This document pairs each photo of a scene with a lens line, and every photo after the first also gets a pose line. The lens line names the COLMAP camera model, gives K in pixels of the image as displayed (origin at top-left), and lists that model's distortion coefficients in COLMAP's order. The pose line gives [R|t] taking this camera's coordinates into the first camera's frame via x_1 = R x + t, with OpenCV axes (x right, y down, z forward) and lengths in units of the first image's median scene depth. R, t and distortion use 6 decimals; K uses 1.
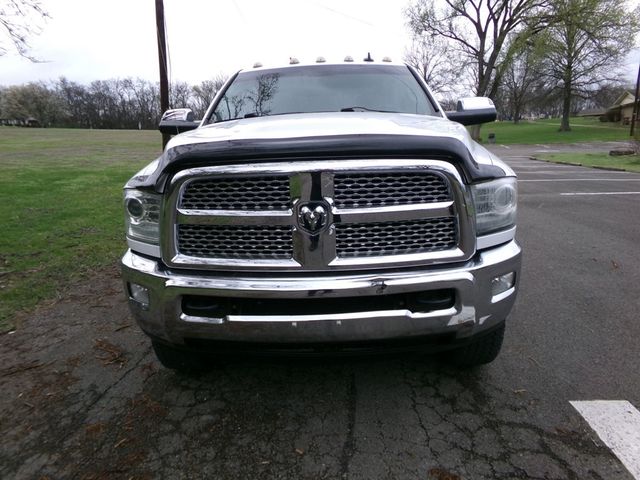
lens RADIAL K [[439.2, 0, 324.1], [0, 439.2, 239.8], [0, 0, 1]] dist [0.002398, 0.016708]
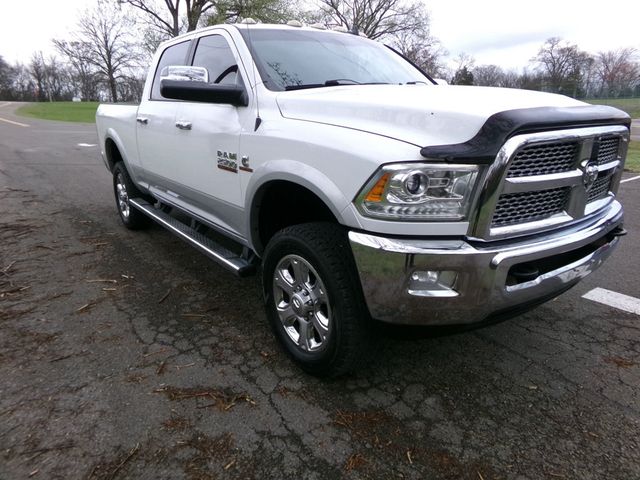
lens RADIAL K [[439.2, 0, 325.2], [0, 439.2, 236.6], [0, 0, 1]] dist [0.002398, 0.016708]
pose [[0.775212, -0.151341, 0.613304, -0.937512], [0.128588, 0.988355, 0.081356, -0.054457], [-0.618475, 0.015795, 0.785646, 0.367744]]
